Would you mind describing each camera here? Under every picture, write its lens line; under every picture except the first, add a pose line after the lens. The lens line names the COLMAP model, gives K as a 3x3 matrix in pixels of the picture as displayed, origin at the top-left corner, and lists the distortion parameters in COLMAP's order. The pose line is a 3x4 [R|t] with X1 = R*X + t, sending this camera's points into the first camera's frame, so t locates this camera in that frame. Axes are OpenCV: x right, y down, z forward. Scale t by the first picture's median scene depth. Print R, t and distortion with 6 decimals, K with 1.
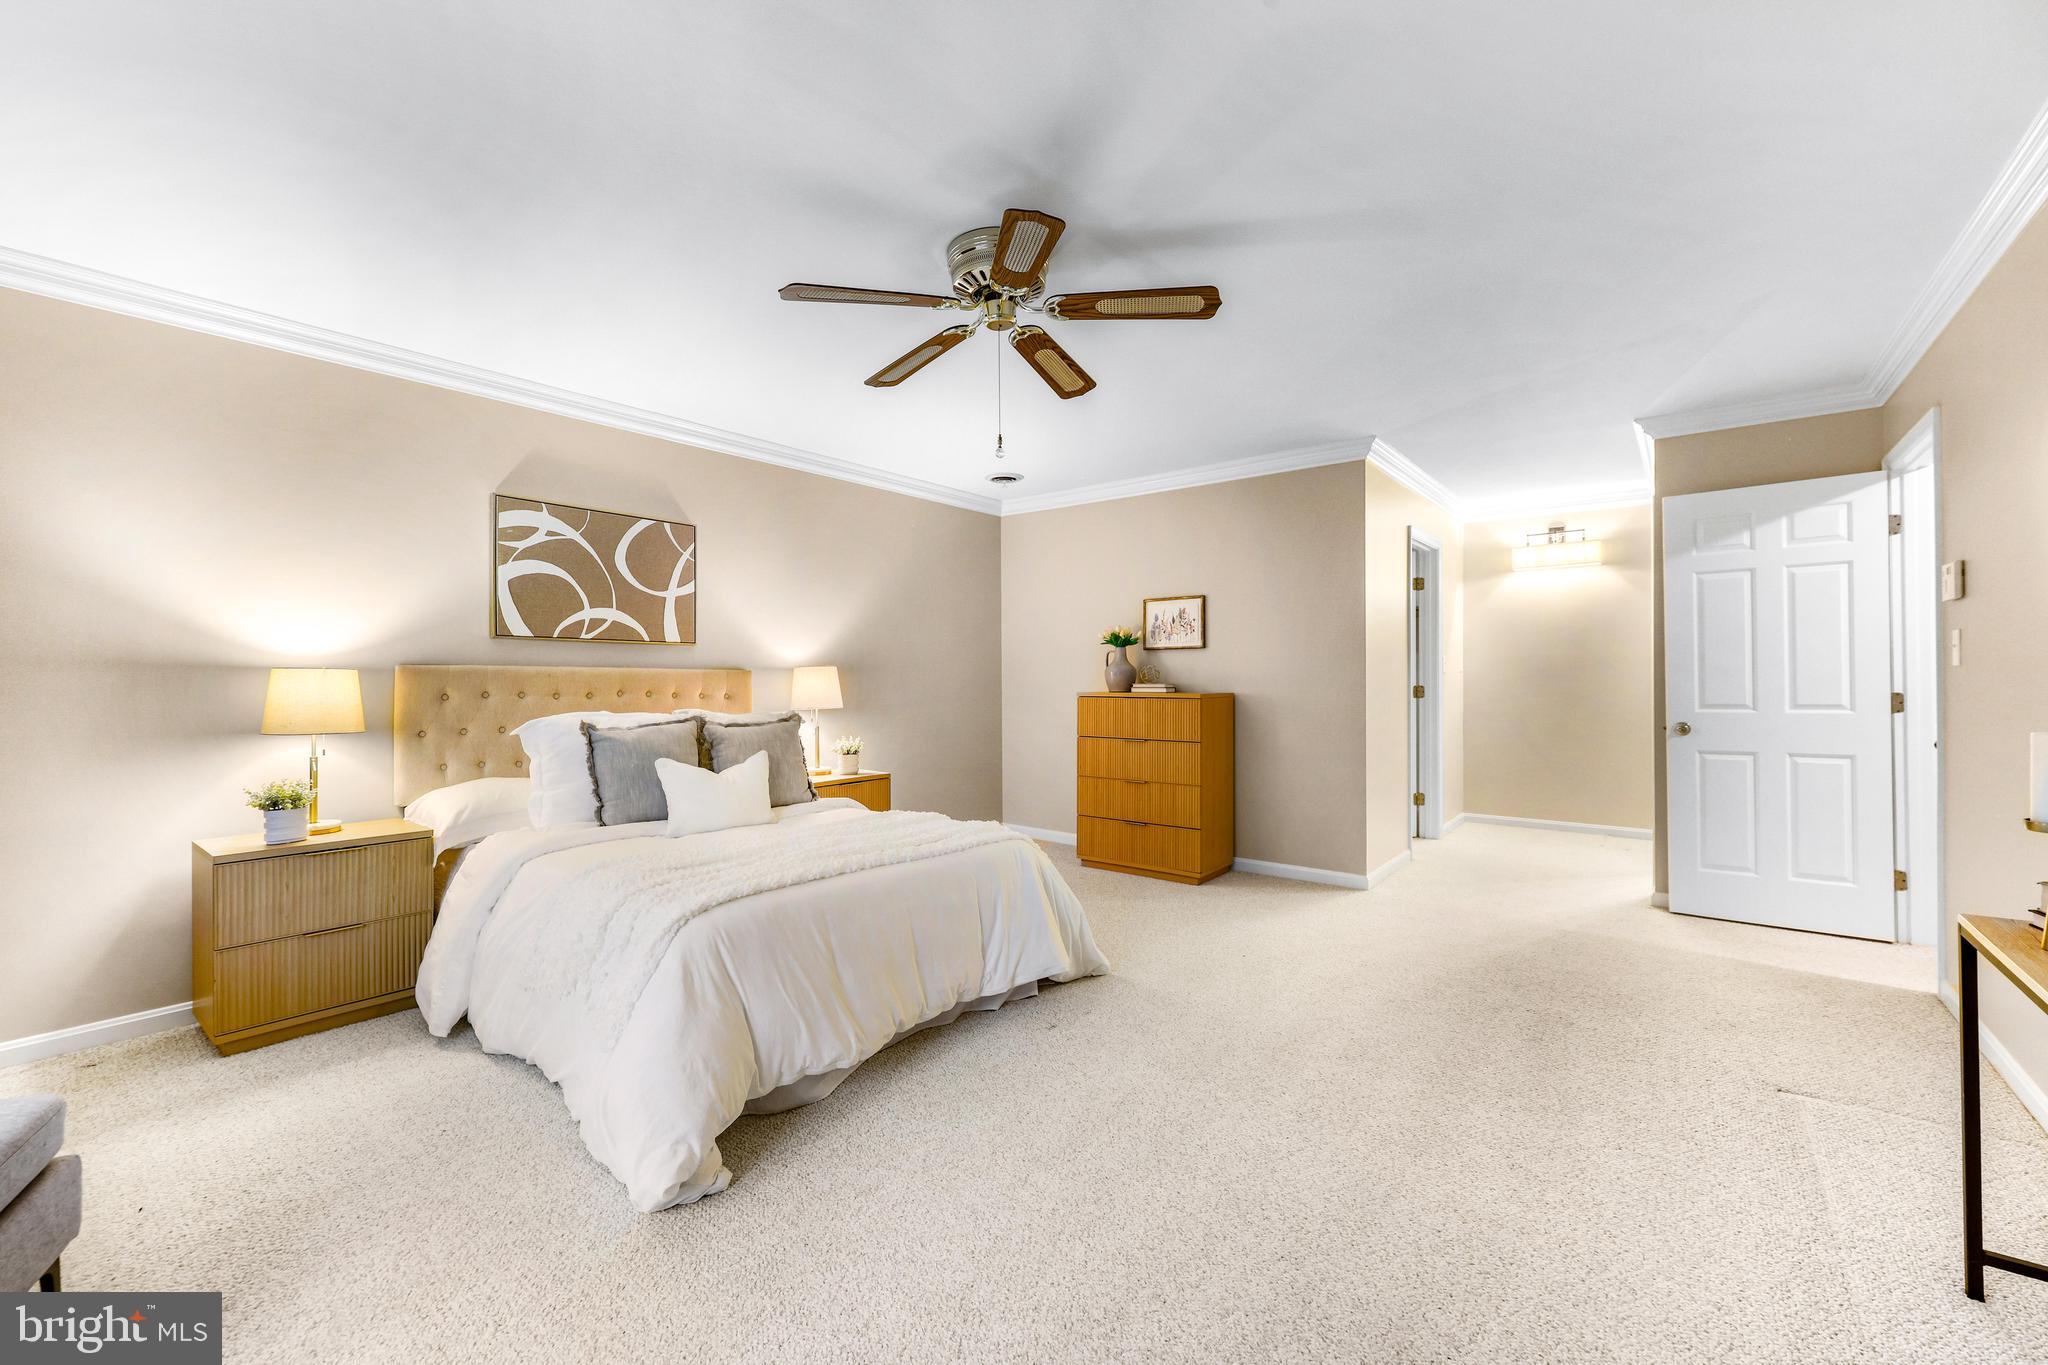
lens RADIAL K [[824.6, 0, 1019.8], [0, 824.6, 673.4], [0, 0, 1]] dist [-0.001014, -0.000221]
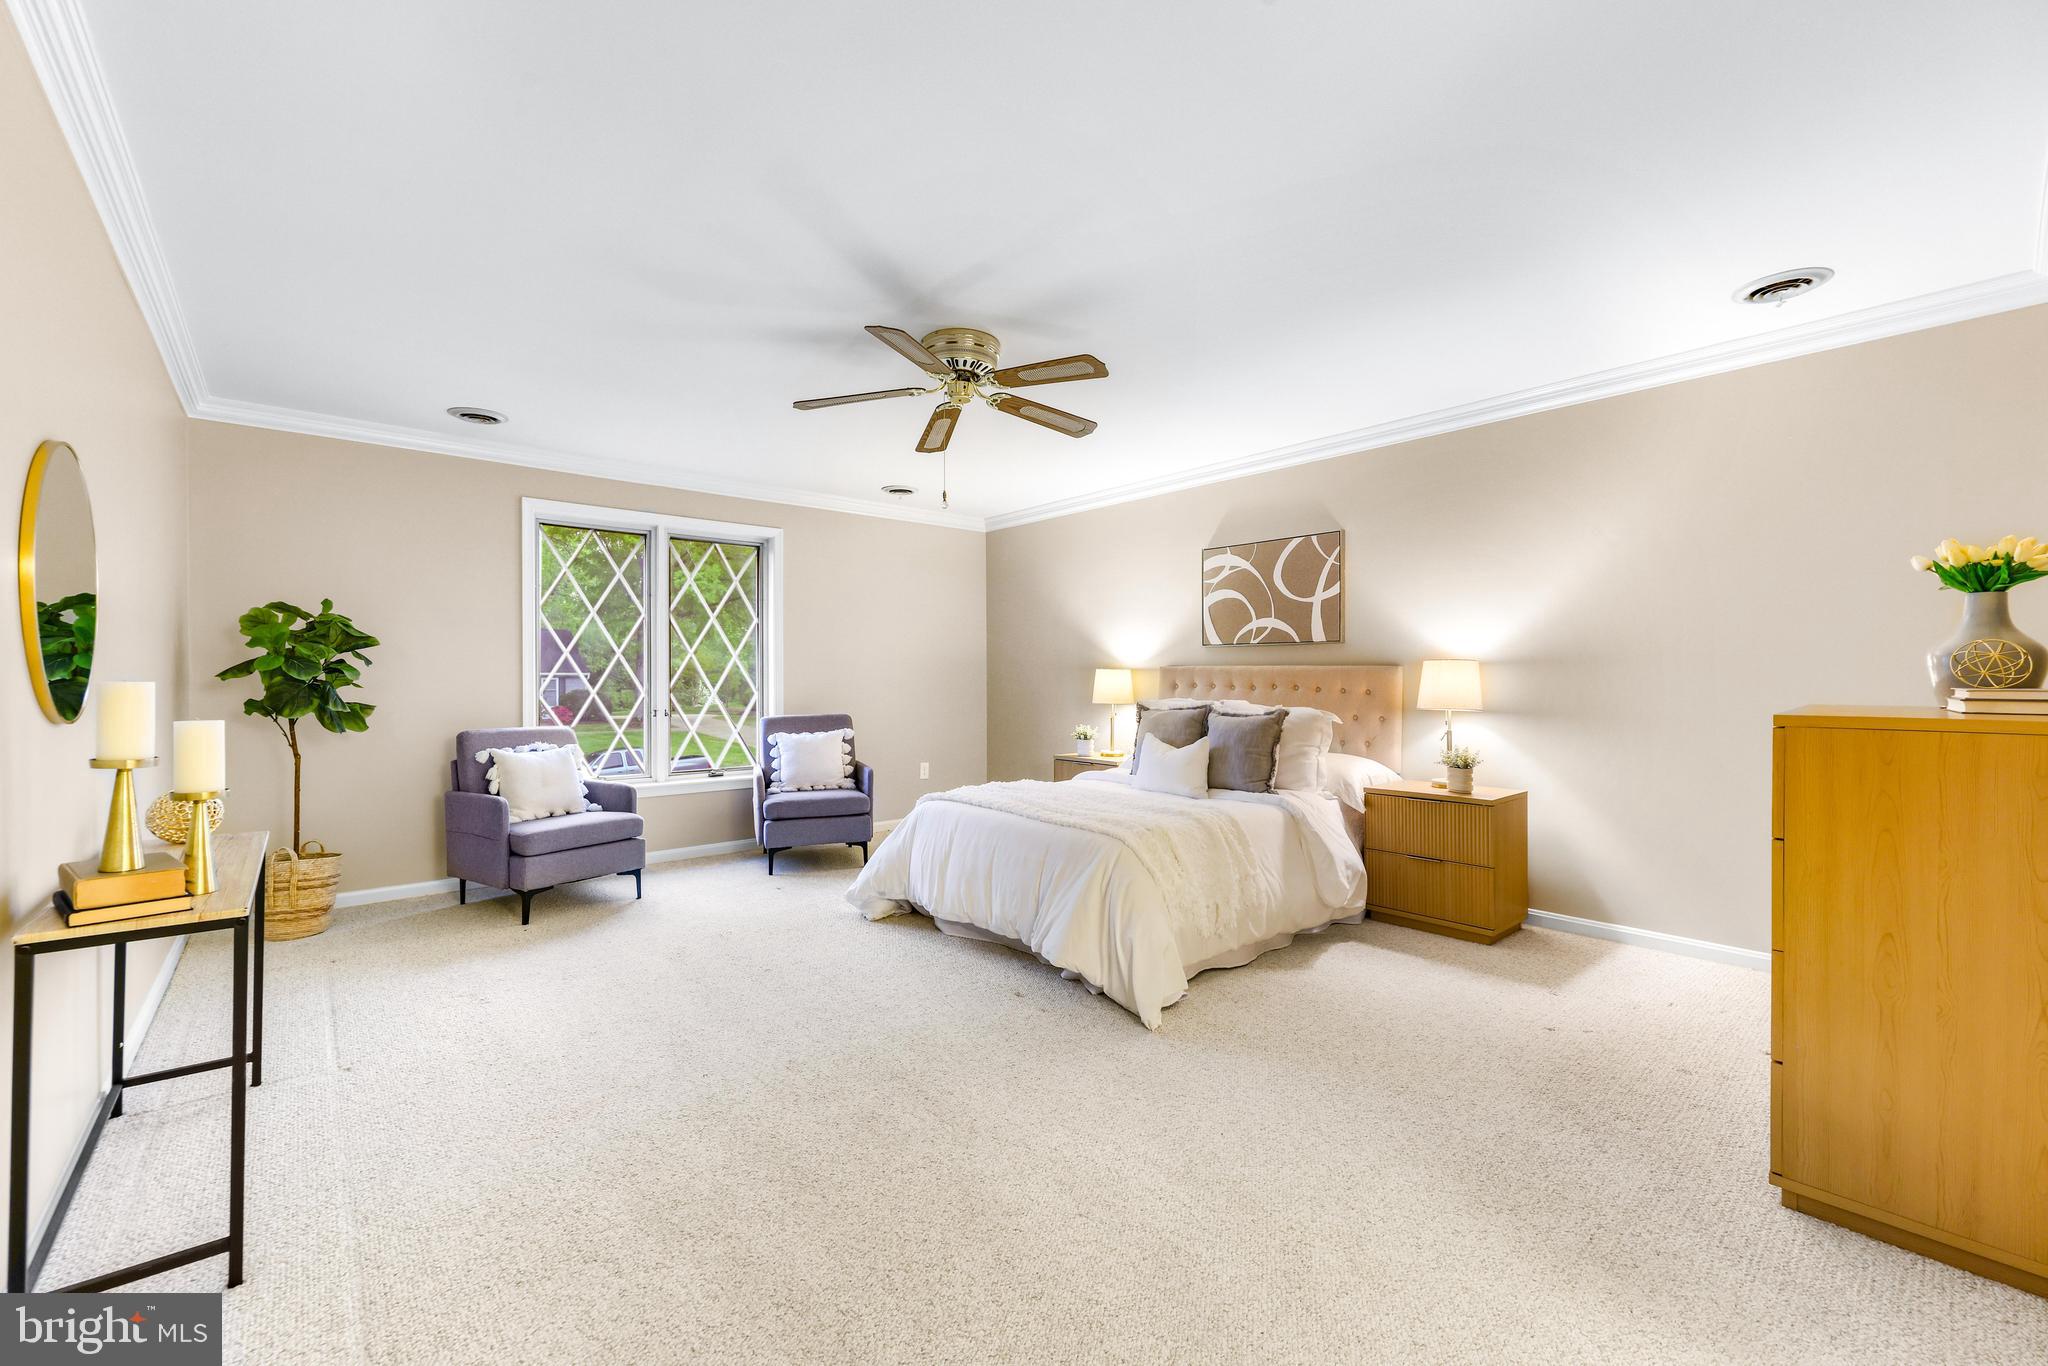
lens RADIAL K [[824.6, 0, 1019.7], [0, 824.6, 679.4], [0, 0, 1]] dist [-0.001014, -0.000221]
pose [[-0.185134, 0.011003, -0.982652, 0.791615], [0.010670, 0.999901, 0.009185, -0.001981], [0.982655, -0.008784, -0.185233, 0.860555]]
